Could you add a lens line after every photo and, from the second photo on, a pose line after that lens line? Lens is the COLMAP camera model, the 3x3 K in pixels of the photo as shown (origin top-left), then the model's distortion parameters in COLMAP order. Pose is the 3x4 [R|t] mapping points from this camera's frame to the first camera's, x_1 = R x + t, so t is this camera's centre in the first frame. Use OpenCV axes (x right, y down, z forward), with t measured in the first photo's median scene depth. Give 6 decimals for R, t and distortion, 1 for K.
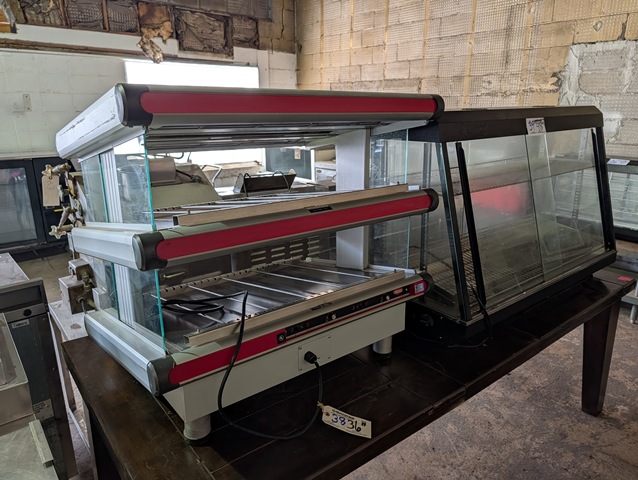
lens RADIAL K [[457.0, 0, 319.5], [0, 457.0, 239.5], [0, 0, 1]] dist [0.004665, -0.004912]
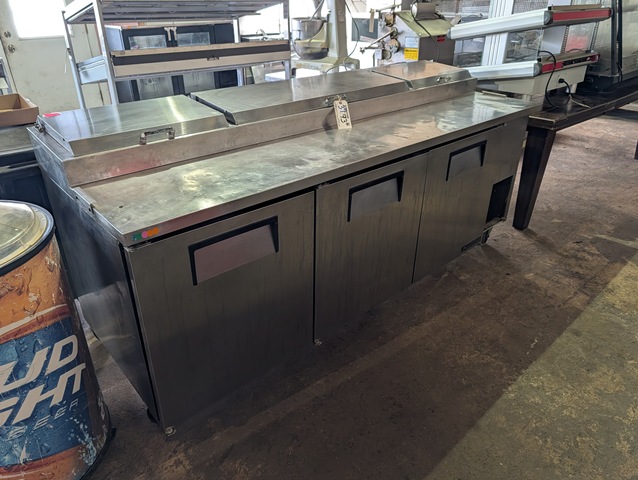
lens RADIAL K [[457.0, 0, 318.5], [0, 457.0, 239.6], [0, 0, 1]] dist [0.004665, -0.004912]
pose [[0.999128, -0.008510, 0.040877, -1.069135], [-0.000954, 0.974100, 0.226114, 0.422299], [-0.041743, -0.225955, 0.973243, -1.088966]]
